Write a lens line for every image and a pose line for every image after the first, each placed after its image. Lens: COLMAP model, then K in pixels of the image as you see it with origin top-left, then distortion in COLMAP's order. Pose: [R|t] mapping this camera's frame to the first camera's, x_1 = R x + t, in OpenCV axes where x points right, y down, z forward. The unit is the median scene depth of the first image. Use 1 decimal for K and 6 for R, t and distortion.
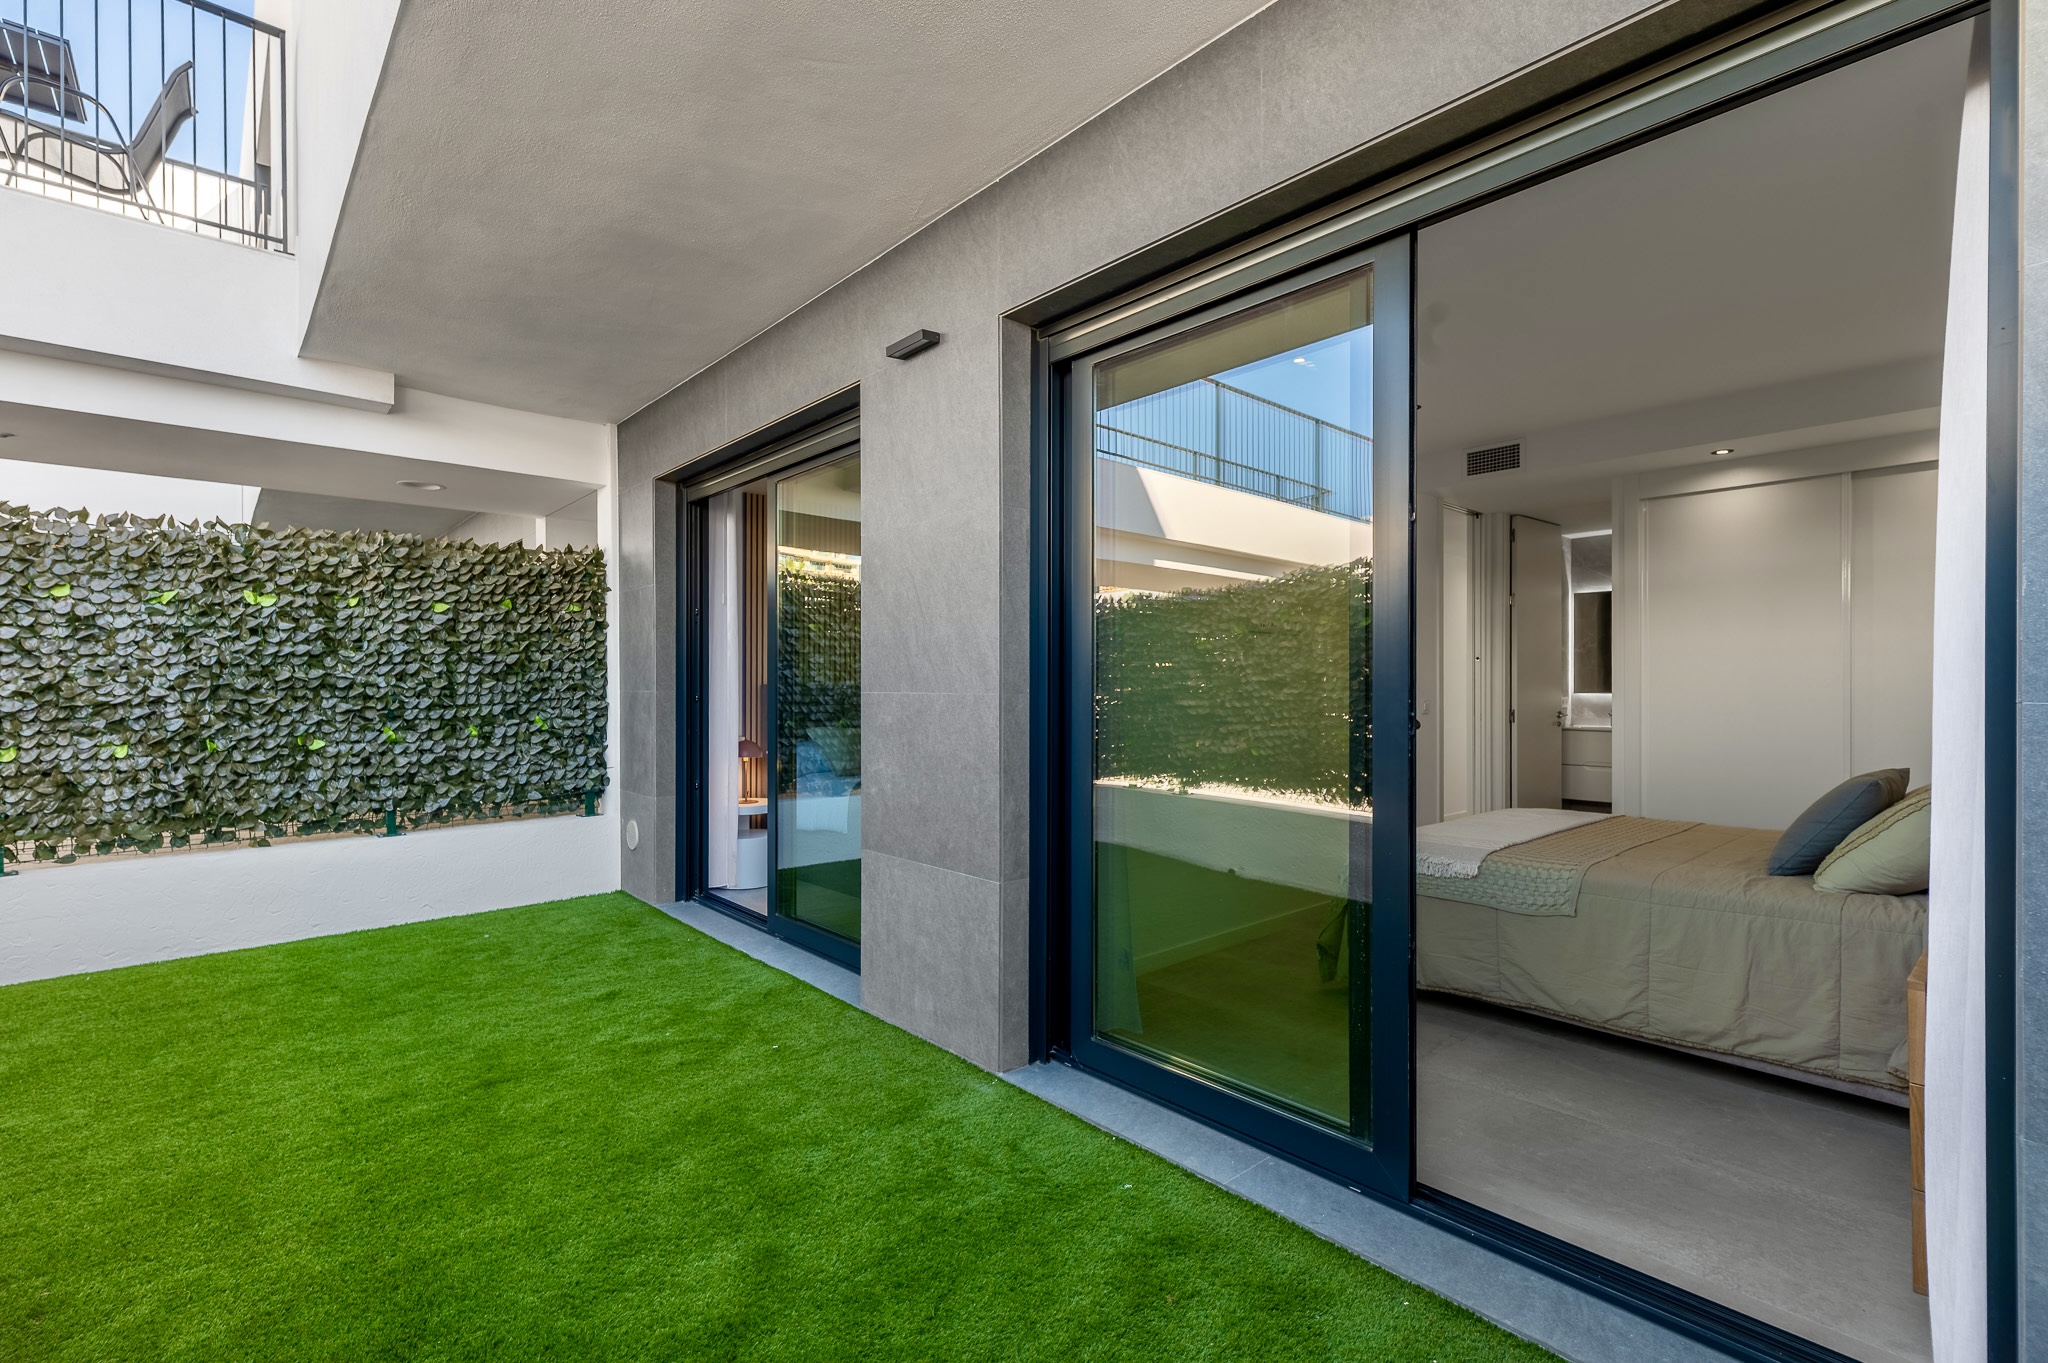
lens RADIAL K [[904.0, 0, 1025.6], [0, 904.0, 688.2], [0, 0, 1]] dist [0.002078, 0.001152]
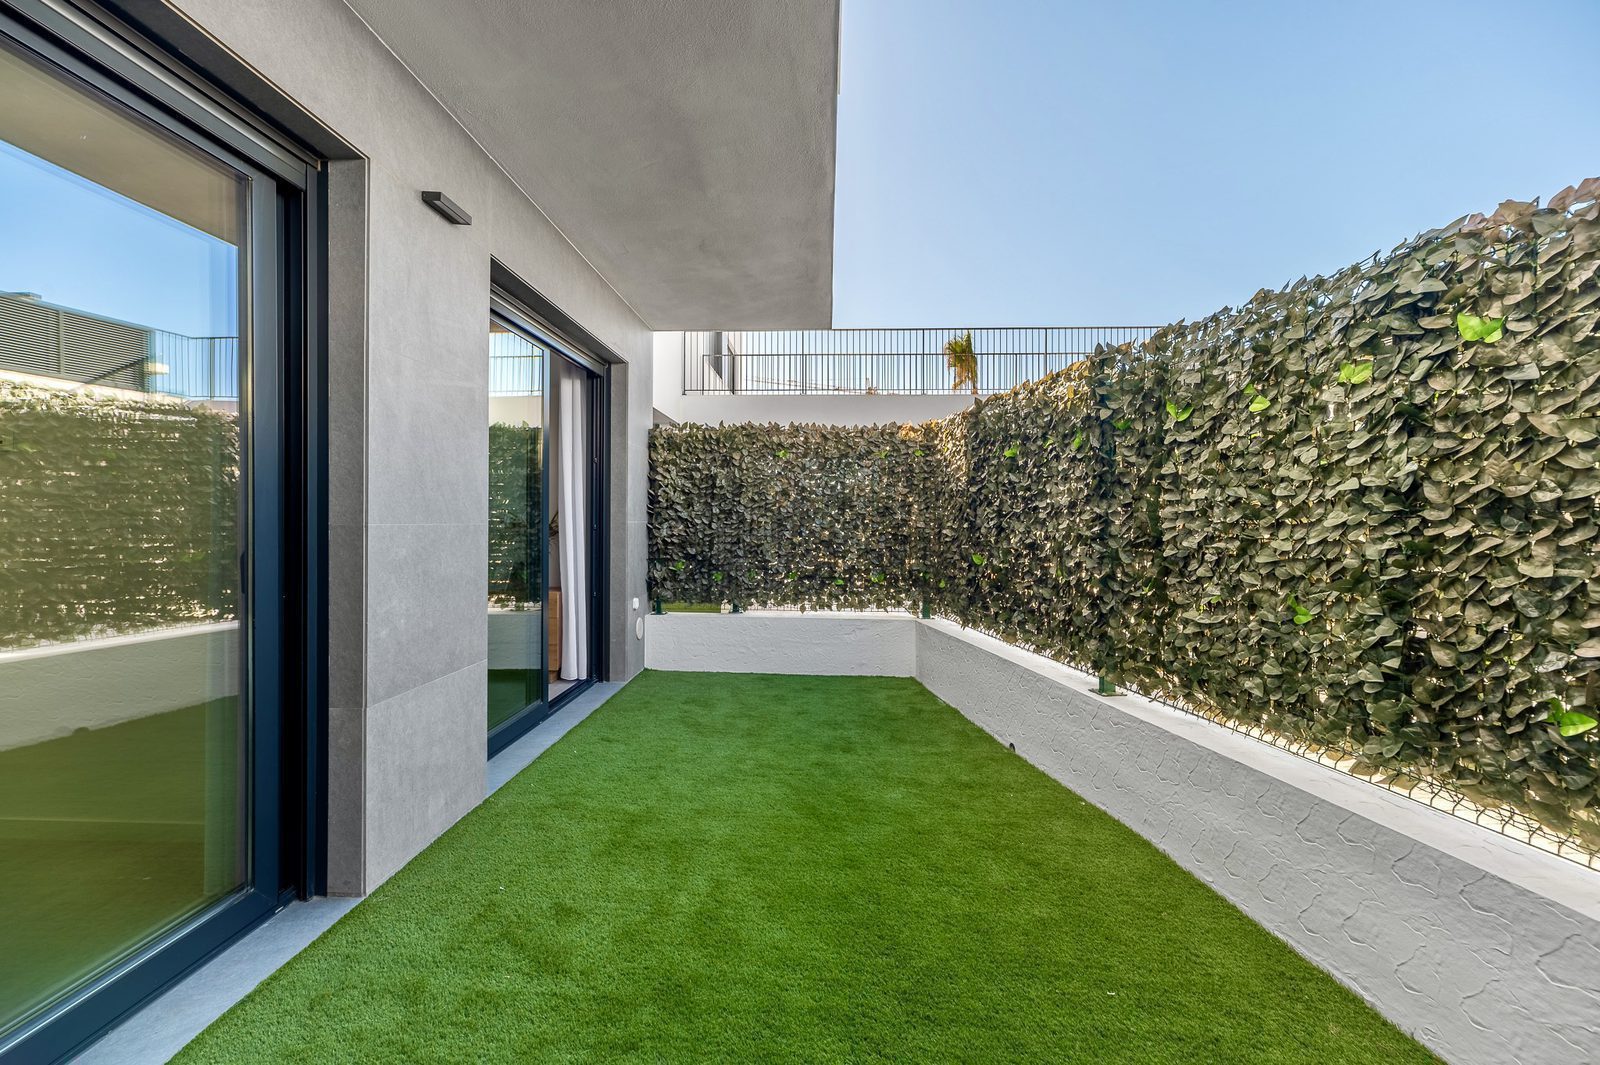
lens RADIAL K [[706.3, 0, 800.1], [0, 706.3, 506.4], [0, 0, 1]] dist [0.002078, 0.001152]
pose [[-0.714832, 0.009496, 0.699232, -1.021509], [-0.003193, 0.999853, -0.016842, -0.003138], [-0.699289, -0.014271, -0.714697, 1.295526]]
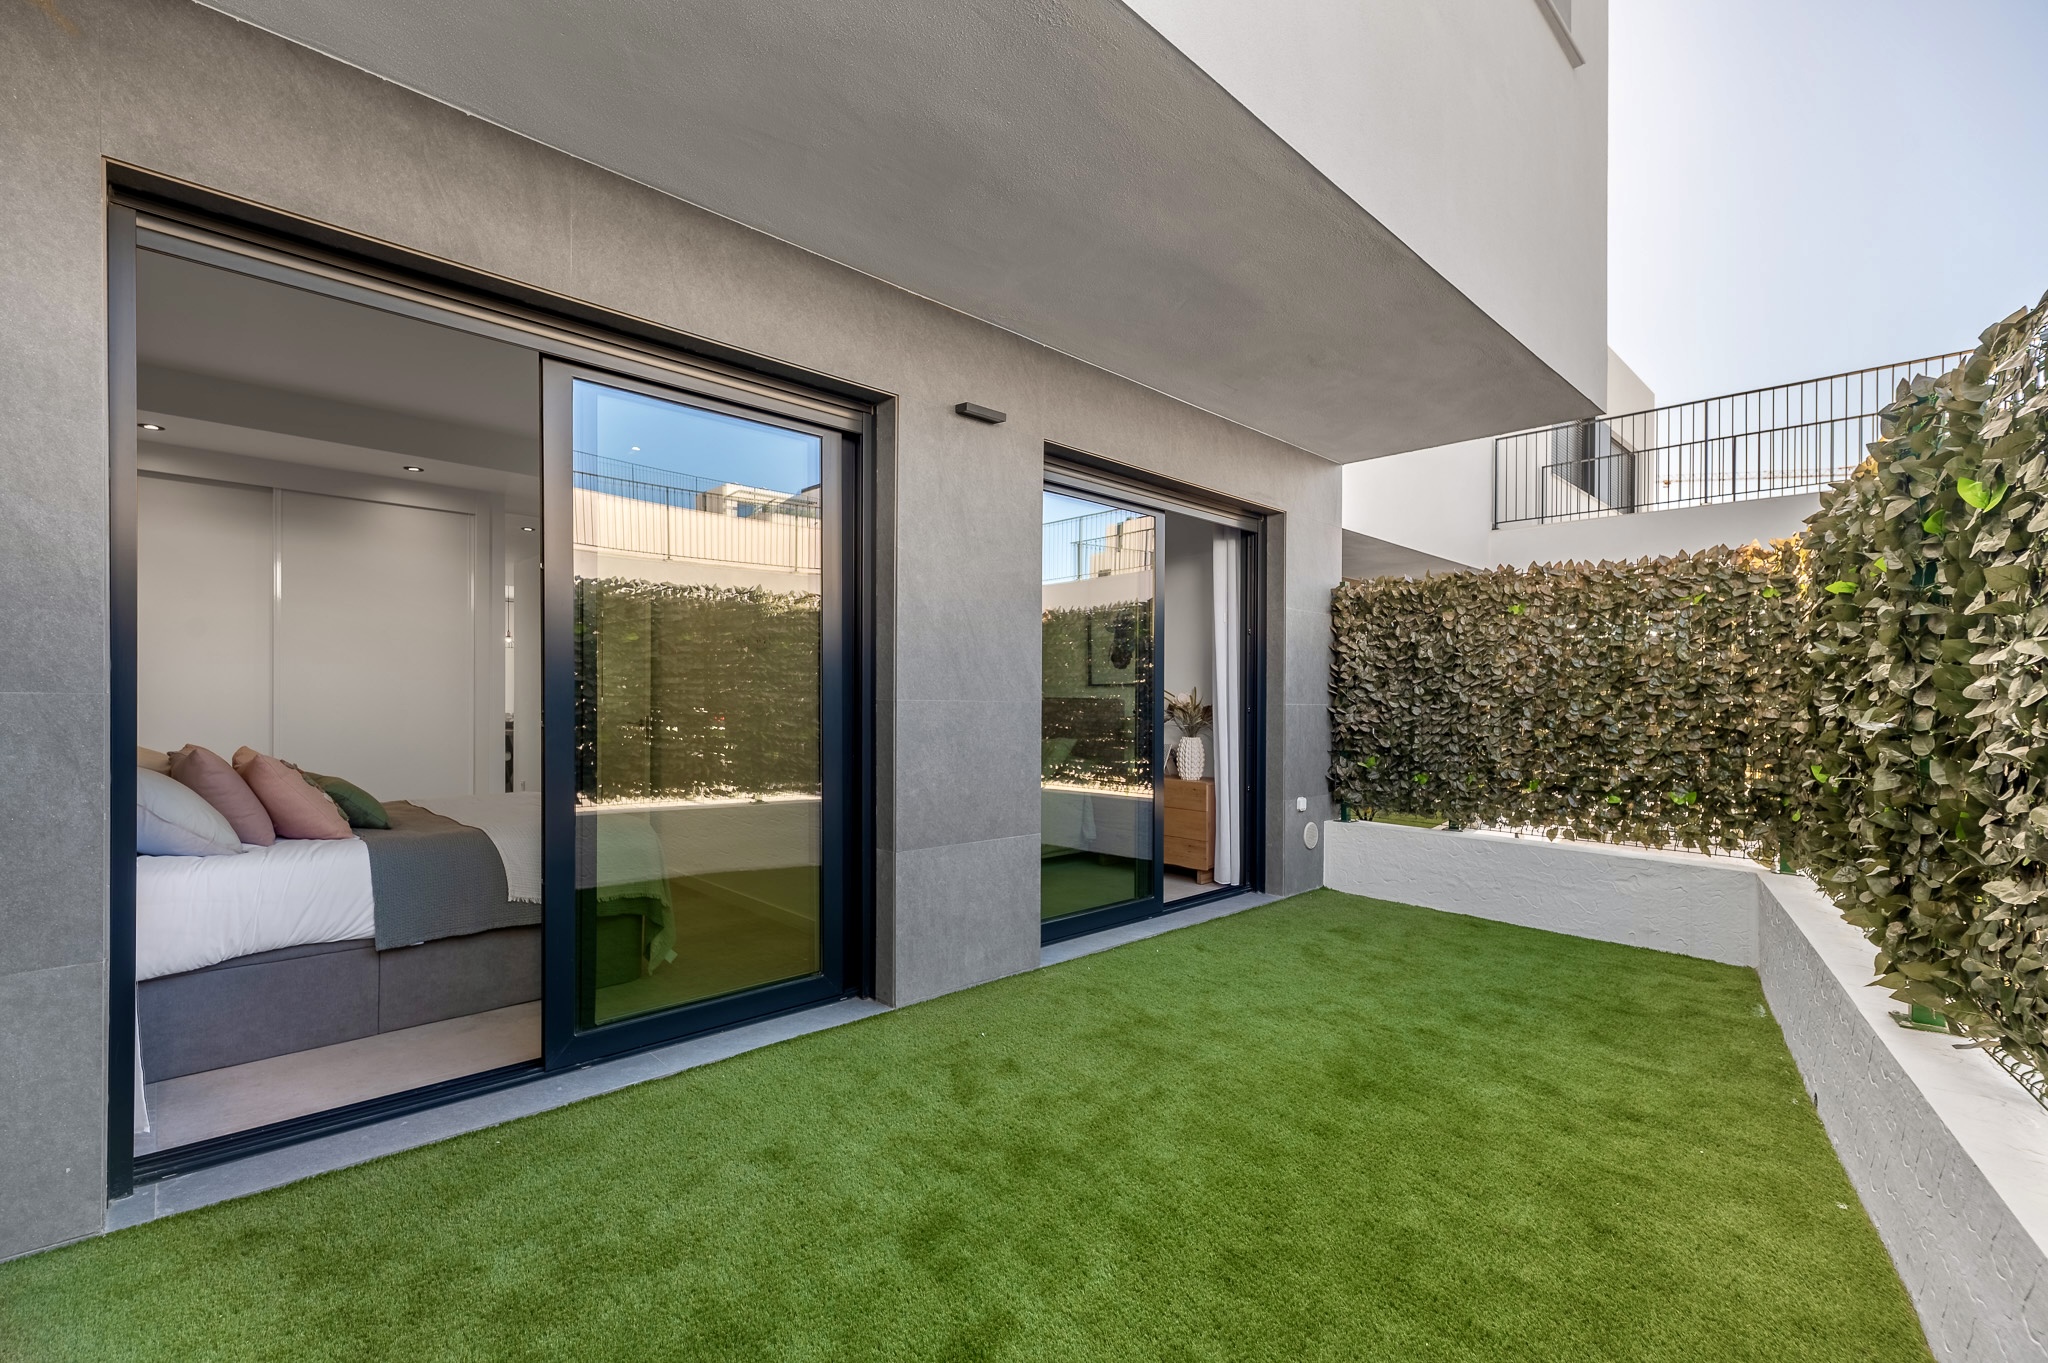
lens RADIAL K [[904.0, 0, 1011.0], [0, 904.0, 687.4], [0, 0, 1]] dist [0.002078, 0.001152]
pose [[-0.031902, 0.011857, 0.999421, -1.316542], [-0.010836, 0.999867, -0.012208, 0.001332], [-0.999432, -0.011220, -0.031770, 0.981781]]
